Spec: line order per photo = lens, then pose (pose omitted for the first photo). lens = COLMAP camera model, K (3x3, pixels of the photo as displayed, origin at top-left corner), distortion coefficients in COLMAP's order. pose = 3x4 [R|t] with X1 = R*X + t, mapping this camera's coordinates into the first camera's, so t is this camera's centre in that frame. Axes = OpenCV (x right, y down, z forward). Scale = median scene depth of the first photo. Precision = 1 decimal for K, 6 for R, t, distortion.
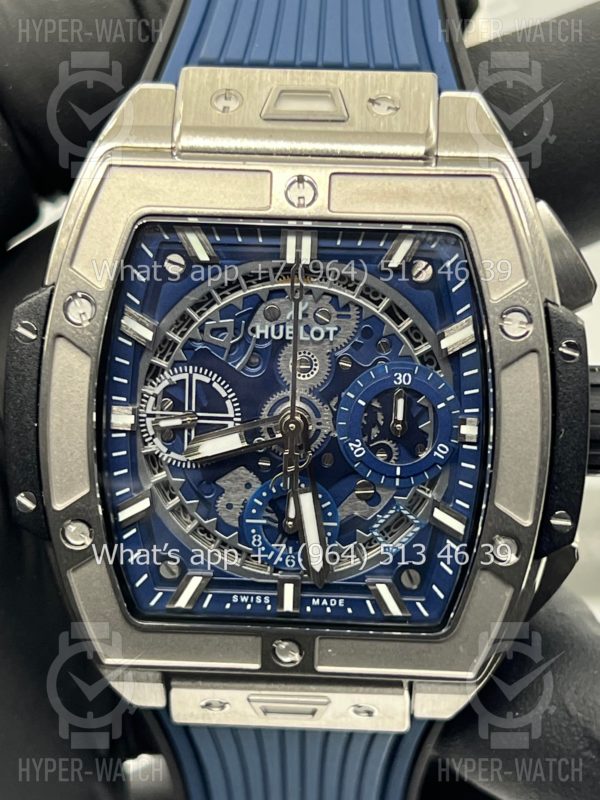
lens RADIAL K [[2011.2, 0, 294.8], [0, 2011.2, 396.7], [0, 0, 1]] dist [0.337110, 0.000000]
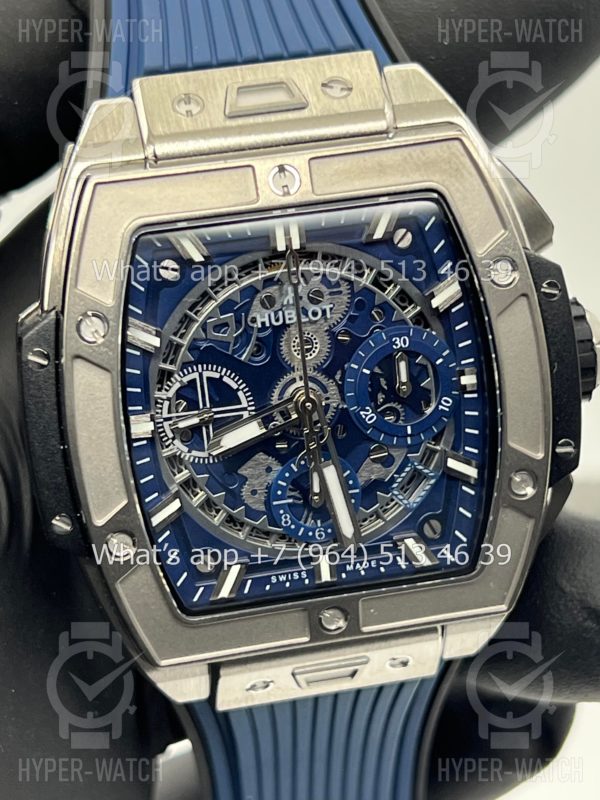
lens RADIAL K [[2011.2, 0, 304.8], [0, 2011.2, 394.7], [0, 0, 1]] dist [0.337110, 0.000000]
pose [[0.965454, -0.172532, 0.195273, -0.203137], [0.171638, 0.984923, 0.021621, -0.013184], [-0.196059, 0.012642, 0.980511, -0.019938]]
